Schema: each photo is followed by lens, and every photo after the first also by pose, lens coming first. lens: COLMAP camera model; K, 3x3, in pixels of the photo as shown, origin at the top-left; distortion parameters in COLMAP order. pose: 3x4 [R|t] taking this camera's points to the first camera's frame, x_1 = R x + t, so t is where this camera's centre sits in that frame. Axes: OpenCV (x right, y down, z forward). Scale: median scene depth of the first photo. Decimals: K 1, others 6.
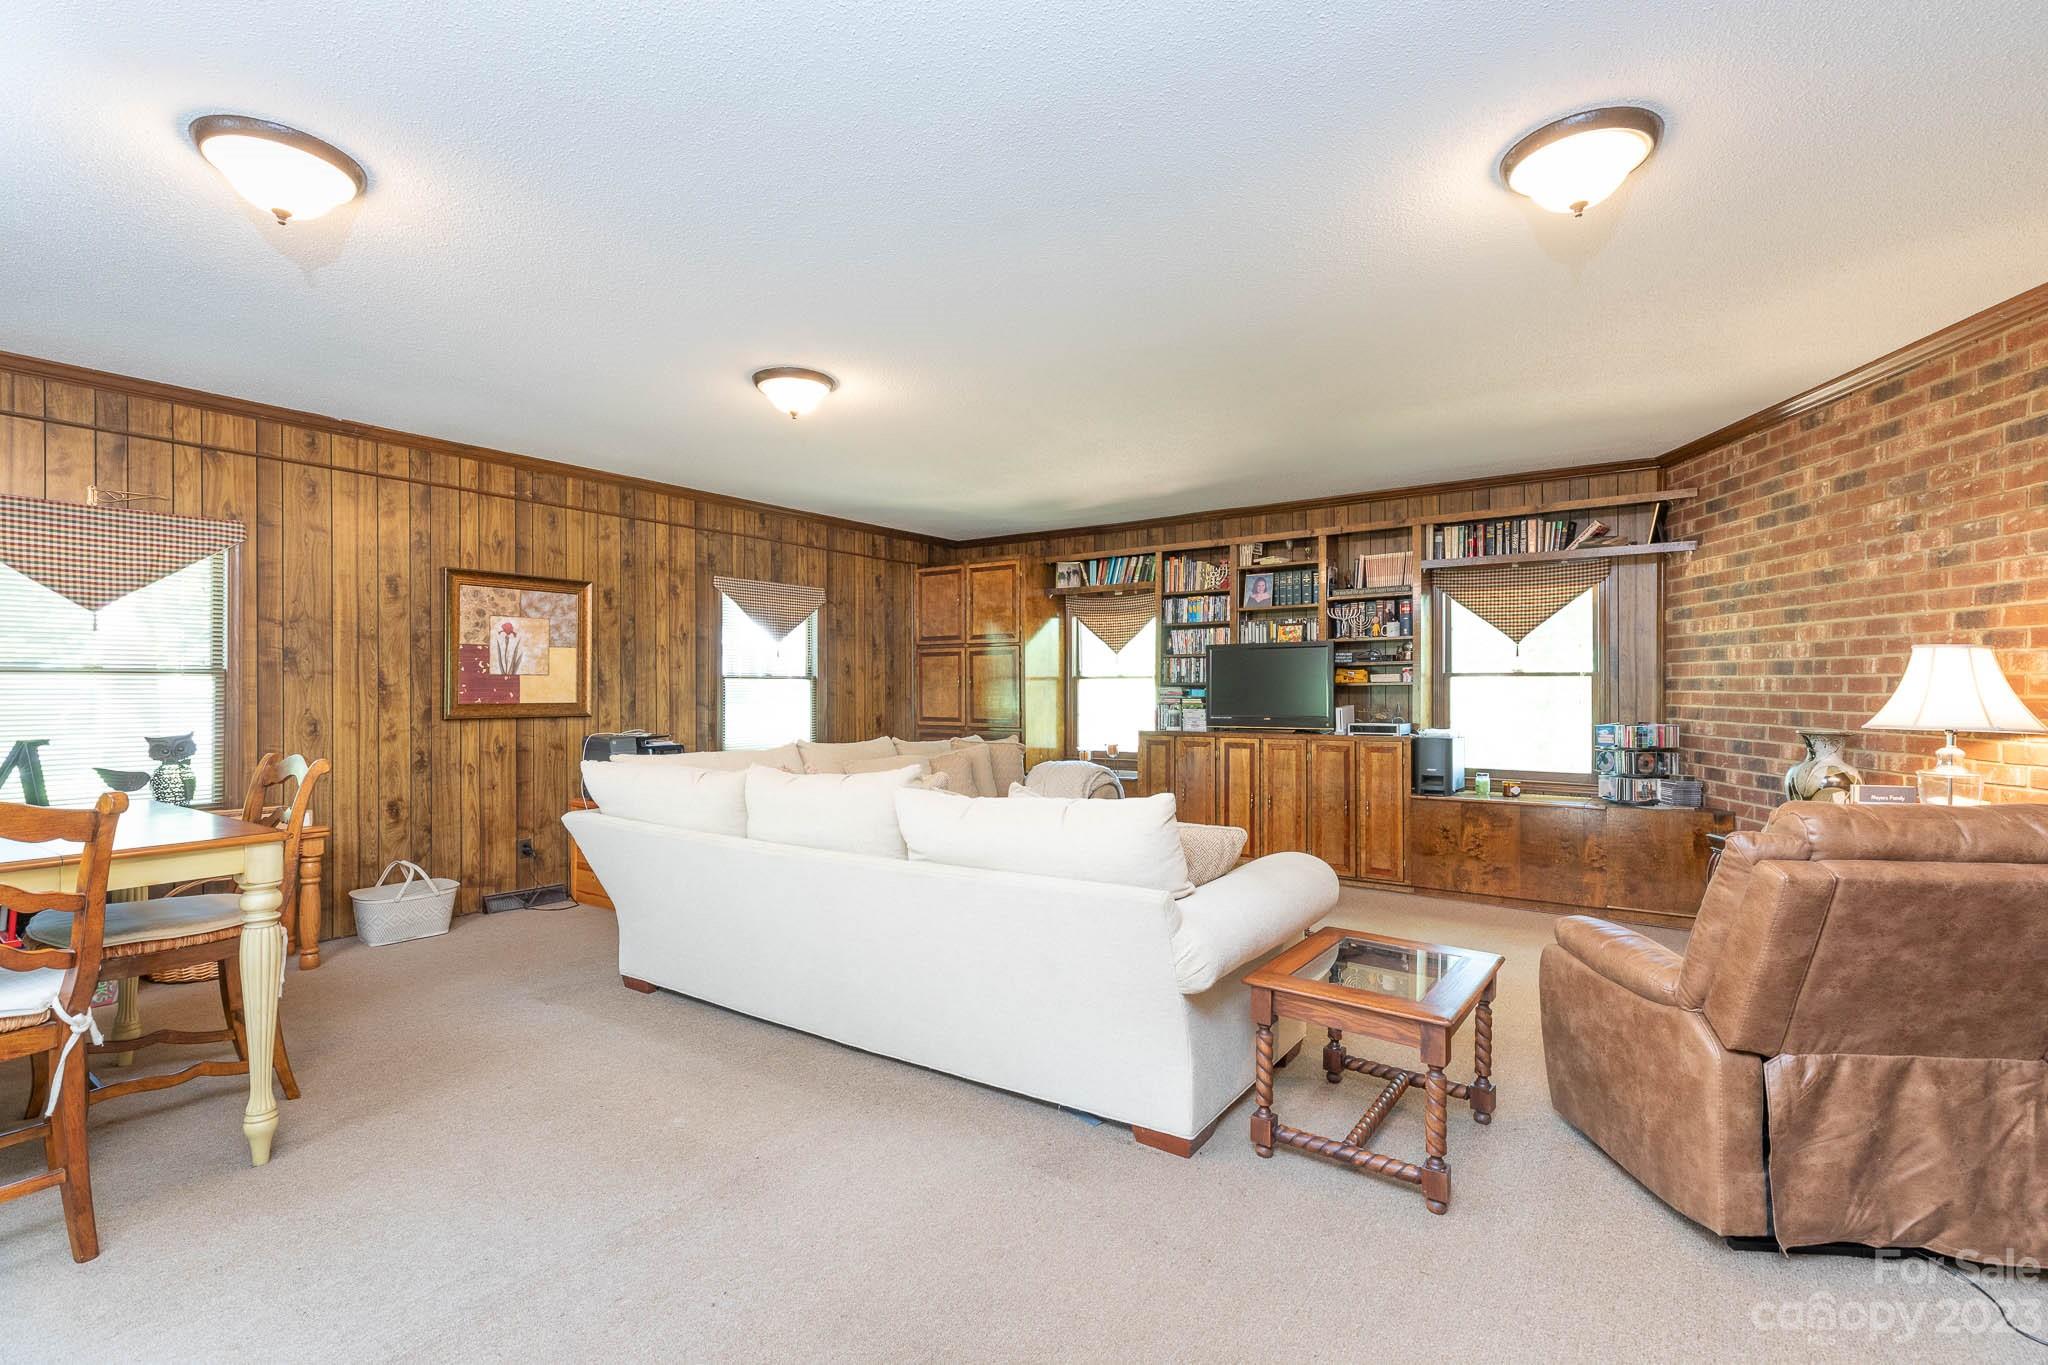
lens RADIAL K [[922.4, 0, 1020.9], [0, 922.4, 687.2], [0, 0, 1]] dist [-0.000722, 0.000595]
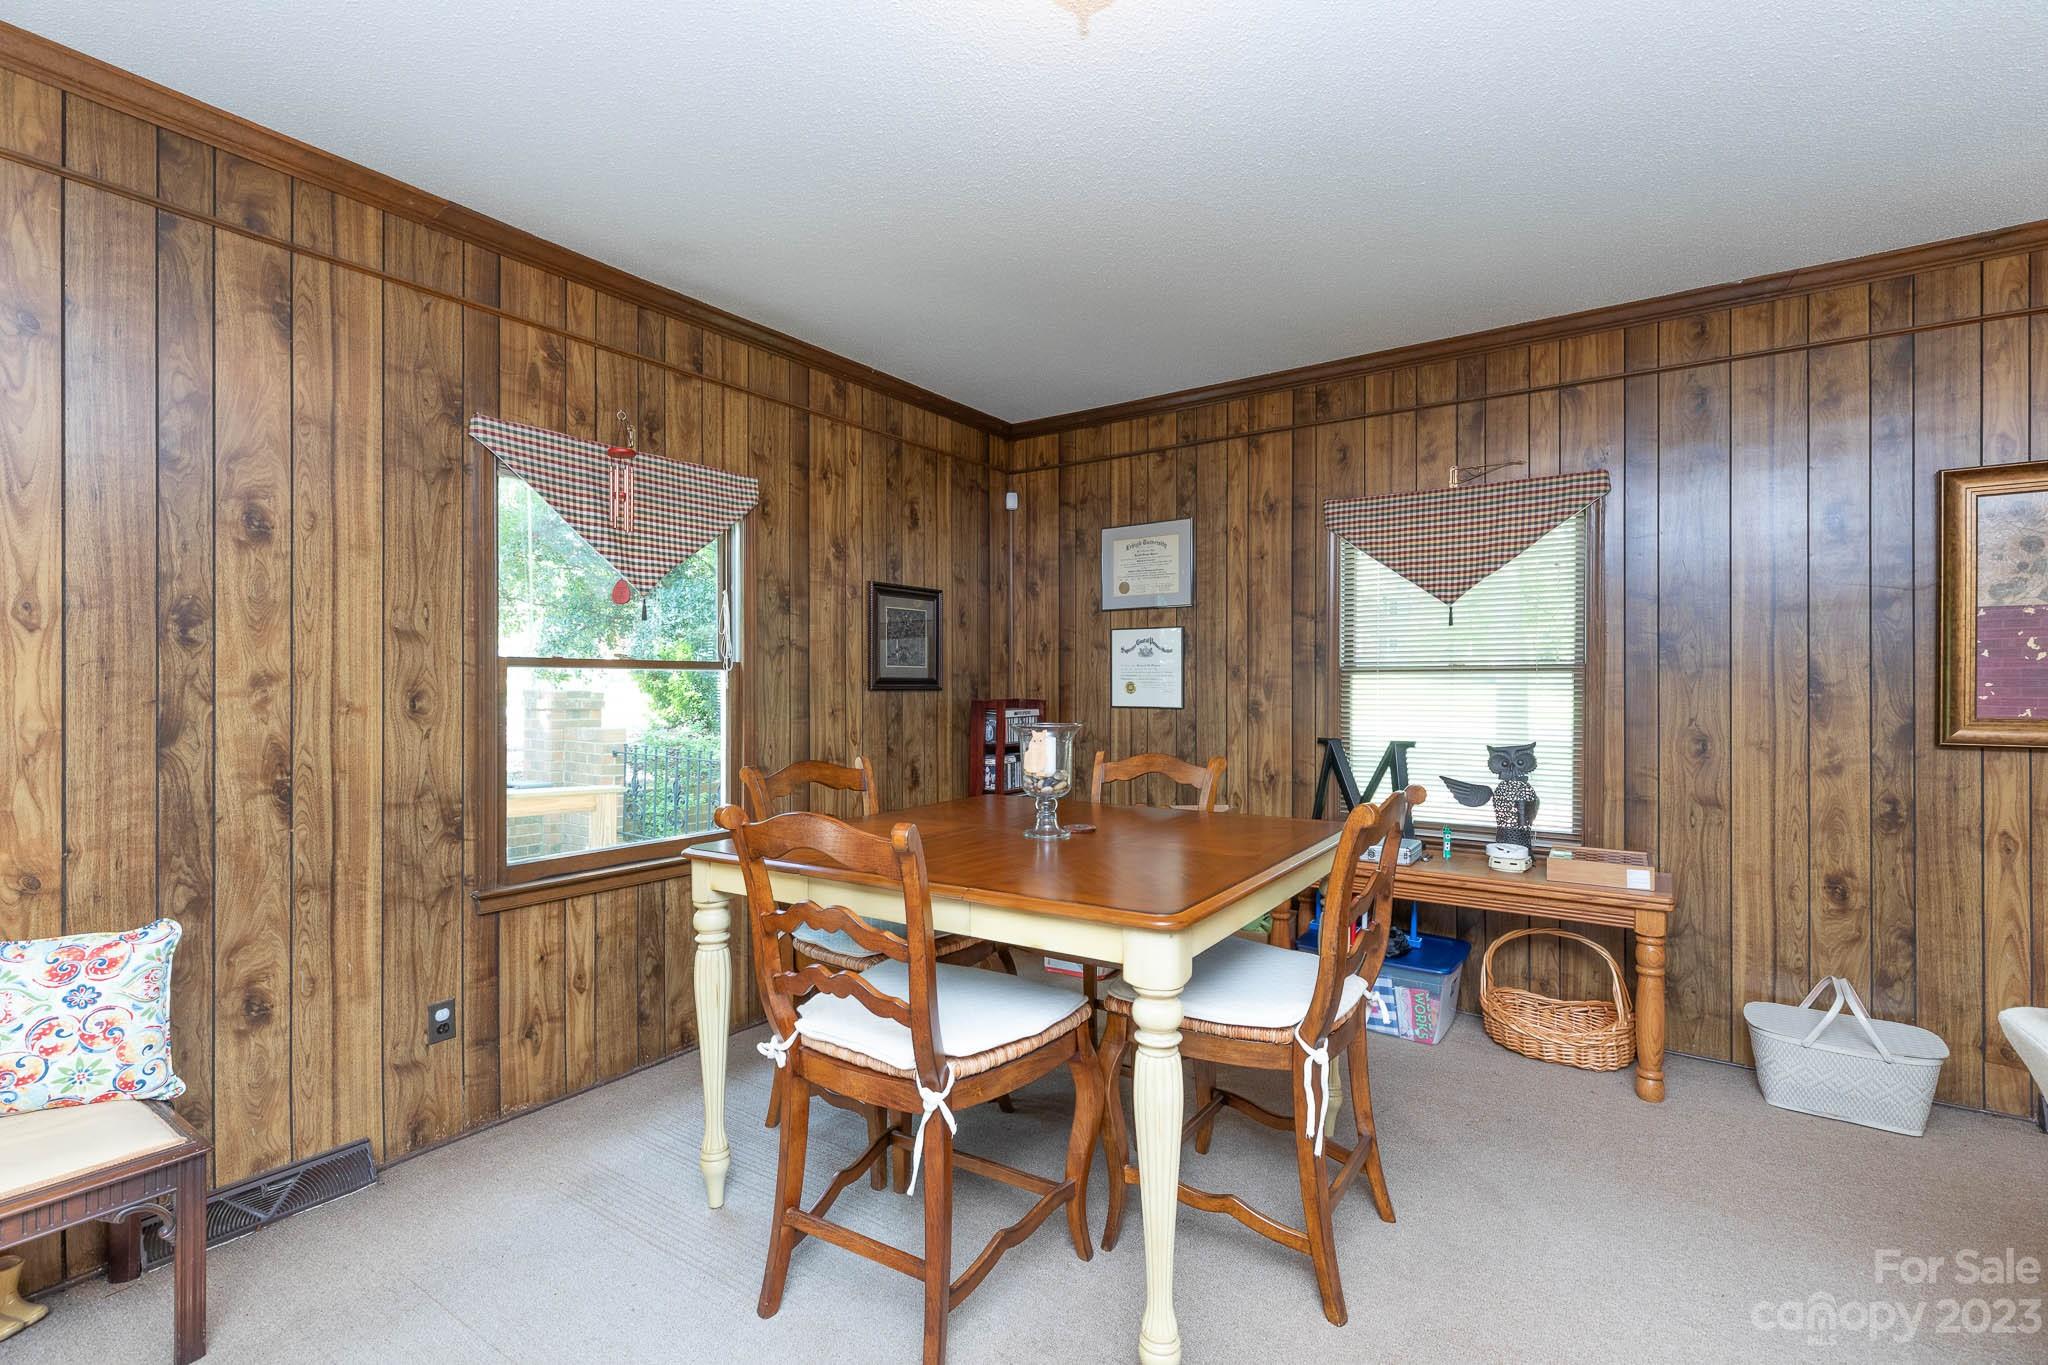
lens RADIAL K [[922.4, 0, 1019.0], [0, 922.4, 687.2], [0, 0, 1]] dist [-0.000722, 0.000595]
pose [[0.021810, 0.000651, -0.999762, -0.088144], [0.000862, 0.999999, 0.000670, -0.000896], [0.999762, -0.000876, 0.021810, 0.462357]]
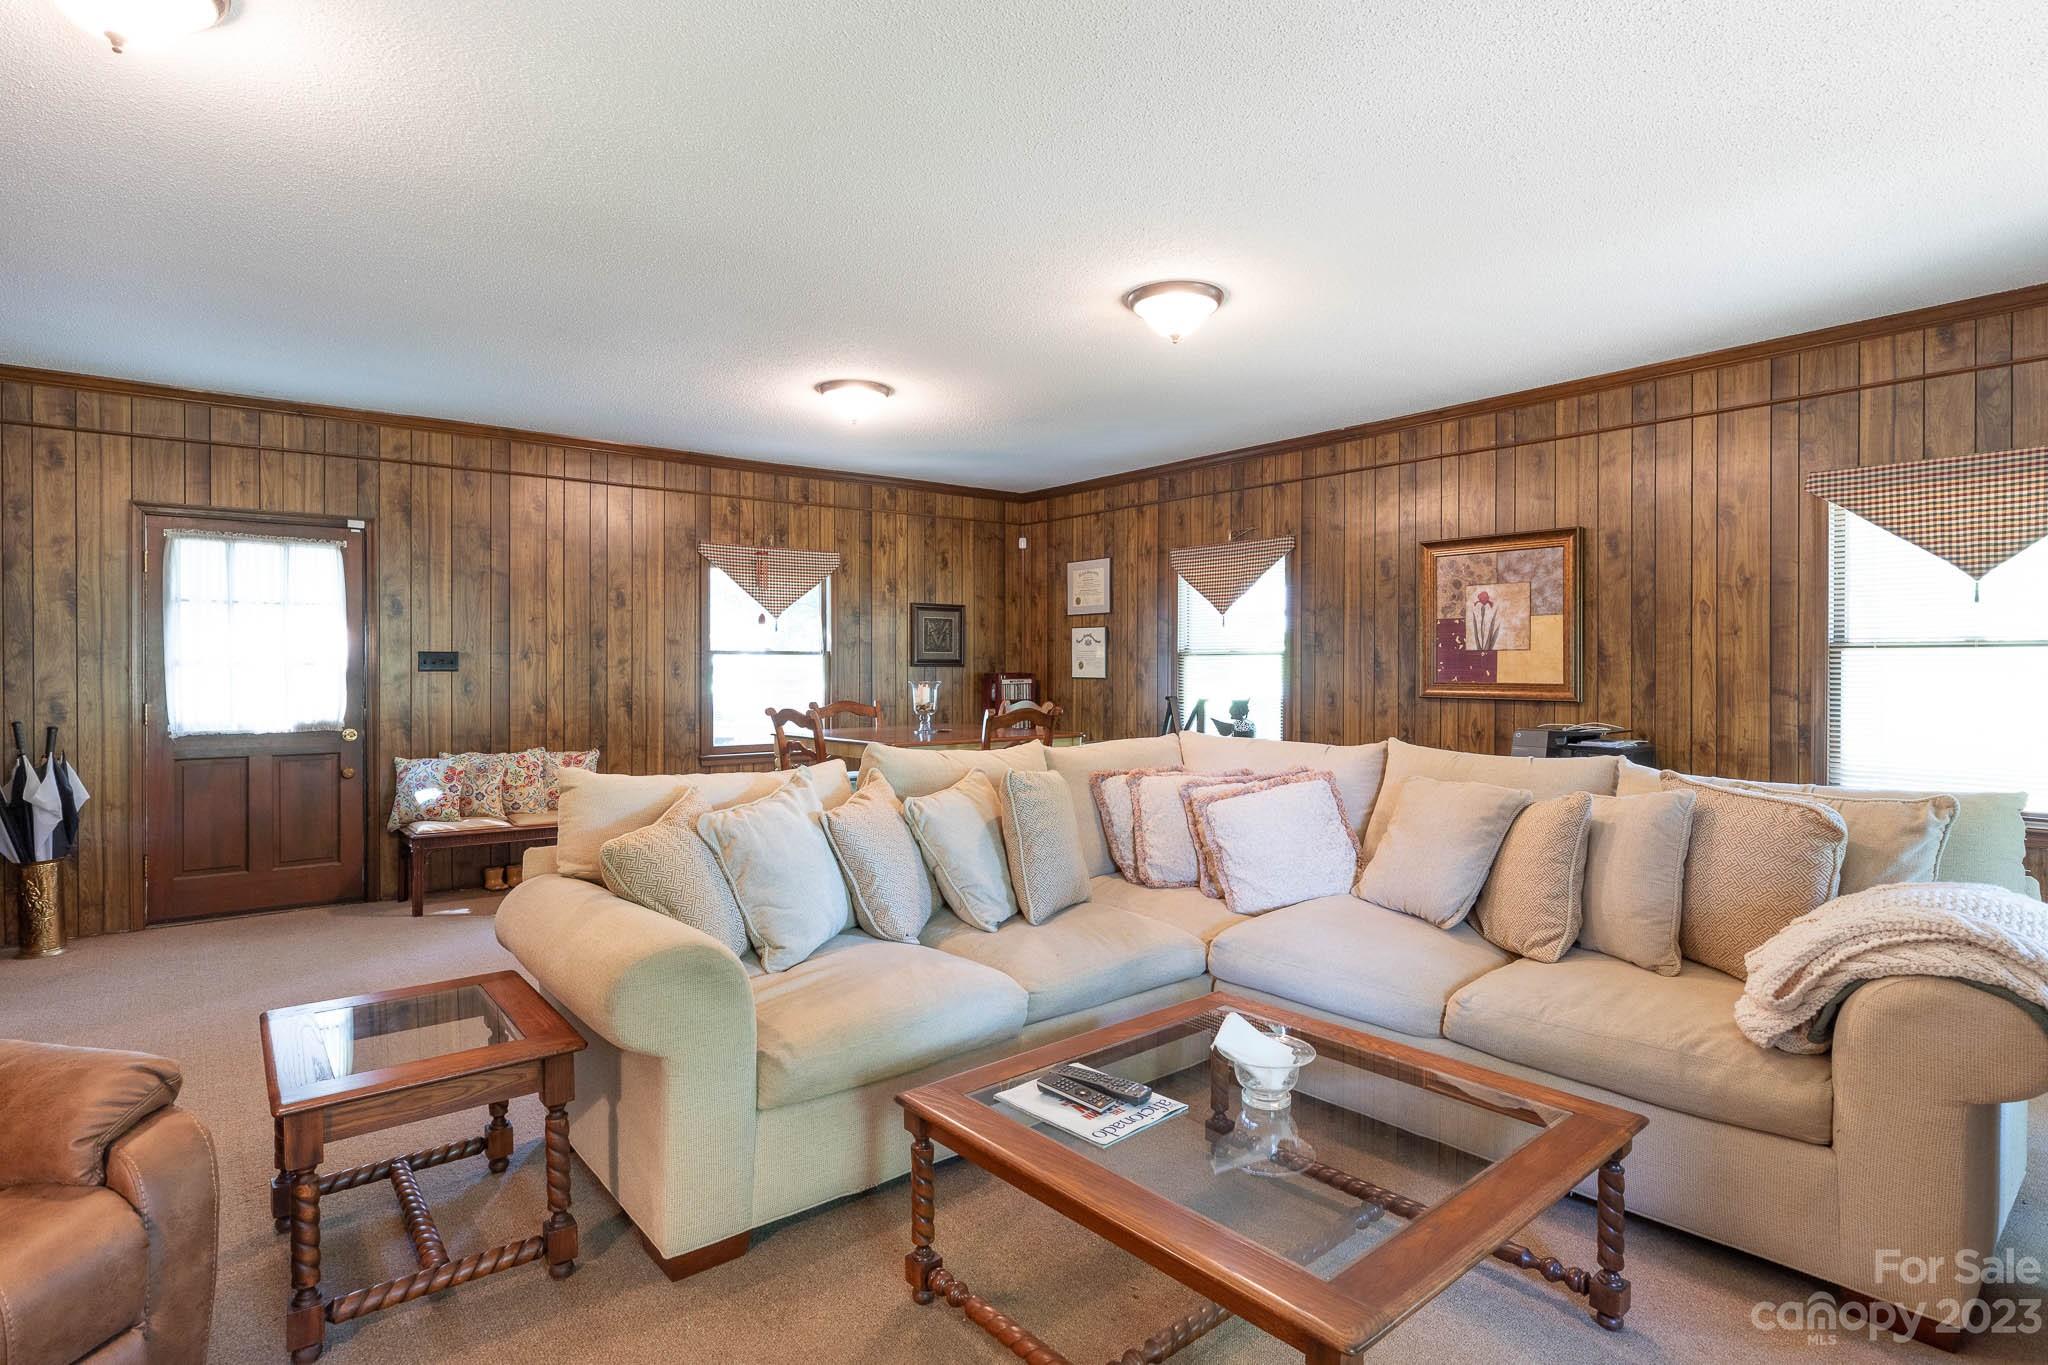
lens RADIAL K [[1040.1, 0, 1009.6], [0, 1040.1, 672.0], [0, 0, 1]] dist [-0.027301, -0.000457]
pose [[-0.275941, 0.004391, -0.961164, 0.589578], [-0.000323, 0.999989, 0.004661, 0.003067], [0.961174, 0.001596, -0.275937, 0.942139]]
